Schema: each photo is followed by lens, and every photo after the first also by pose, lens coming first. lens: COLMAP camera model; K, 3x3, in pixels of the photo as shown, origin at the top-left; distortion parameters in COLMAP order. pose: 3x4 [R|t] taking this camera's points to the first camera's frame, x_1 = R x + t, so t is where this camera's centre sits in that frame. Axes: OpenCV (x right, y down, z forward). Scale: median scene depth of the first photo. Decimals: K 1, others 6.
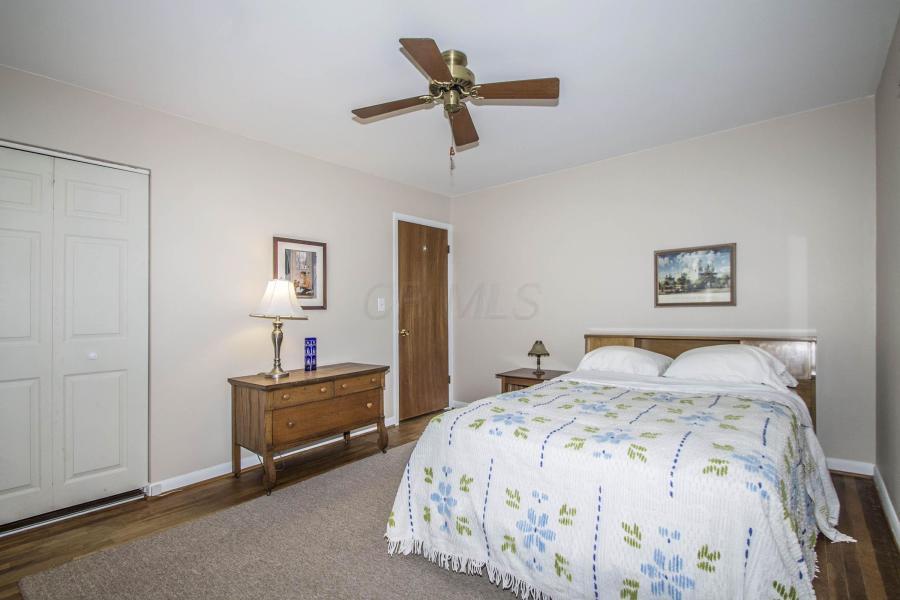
lens RADIAL K [[434.6, 0, 456.6], [0, 434.6, 307.7], [0, 0, 1]] dist [0.011421, -0.007939]
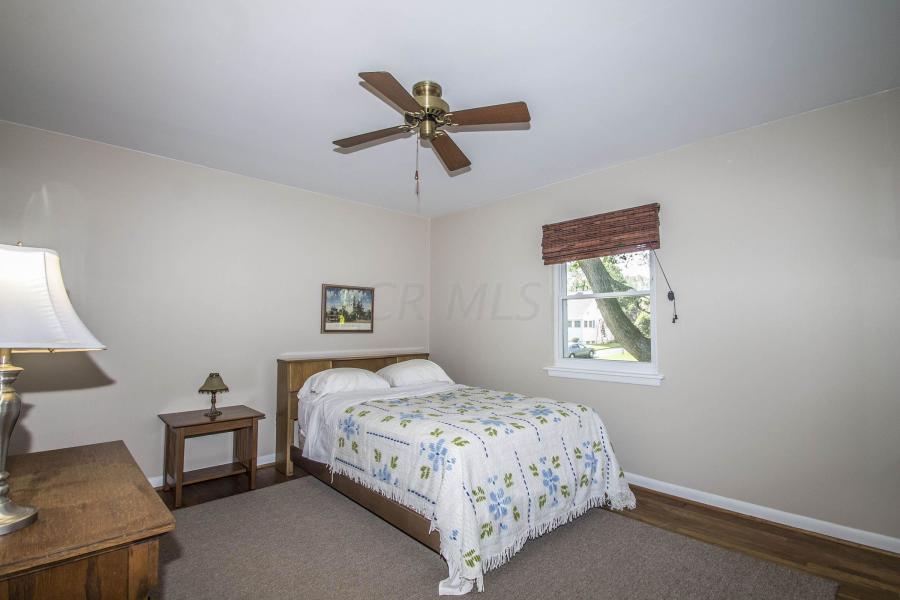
lens RADIAL K [[434.6, 0, 459.6], [0, 434.6, 303.0], [0, 0, 1]] dist [0.011421, -0.007939]
pose [[0.121112, 0.084756, 0.989014, -0.645240], [-0.007671, 0.996398, -0.084449, 0.013714], [-0.992609, 0.002641, 0.121326, 0.522496]]
